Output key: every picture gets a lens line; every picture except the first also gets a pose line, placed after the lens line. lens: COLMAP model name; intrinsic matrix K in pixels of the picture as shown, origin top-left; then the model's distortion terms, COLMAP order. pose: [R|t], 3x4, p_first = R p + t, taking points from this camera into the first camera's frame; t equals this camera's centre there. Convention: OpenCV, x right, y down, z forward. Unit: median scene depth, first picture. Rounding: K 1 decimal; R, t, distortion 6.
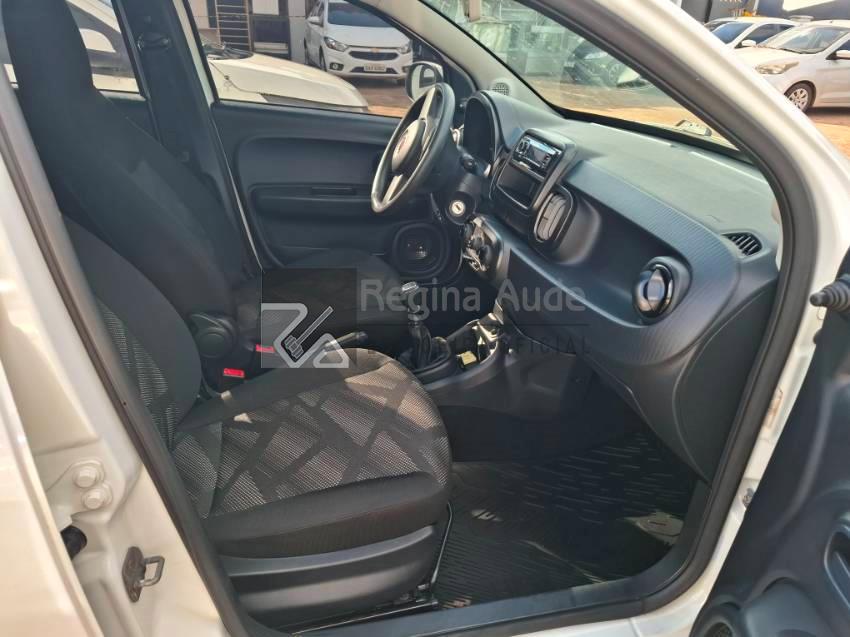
lens RADIAL K [[575.6, 0, 430.3], [0, 575.6, 313.7], [0, 0, 1]] dist [0.073240, -0.121075]
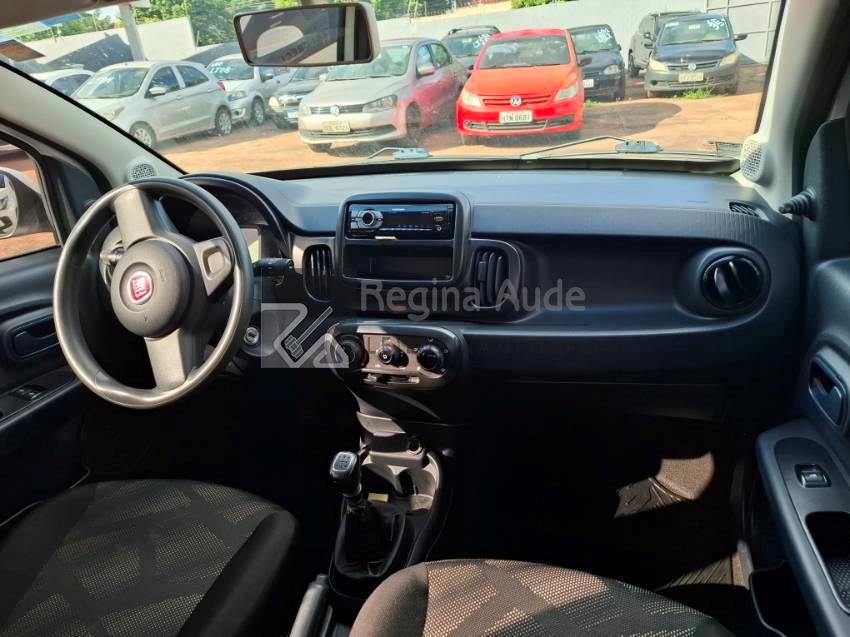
lens RADIAL K [[575.6, 0, 430.3], [0, 575.6, 313.7], [0, 0, 1]] dist [0.073240, -0.121075]
pose [[0.515481, -0.426700, 0.743106, -0.417770], [0.481907, 0.861426, 0.160349, -0.260833], [-0.708552, 0.275451, 0.649678, 0.475482]]
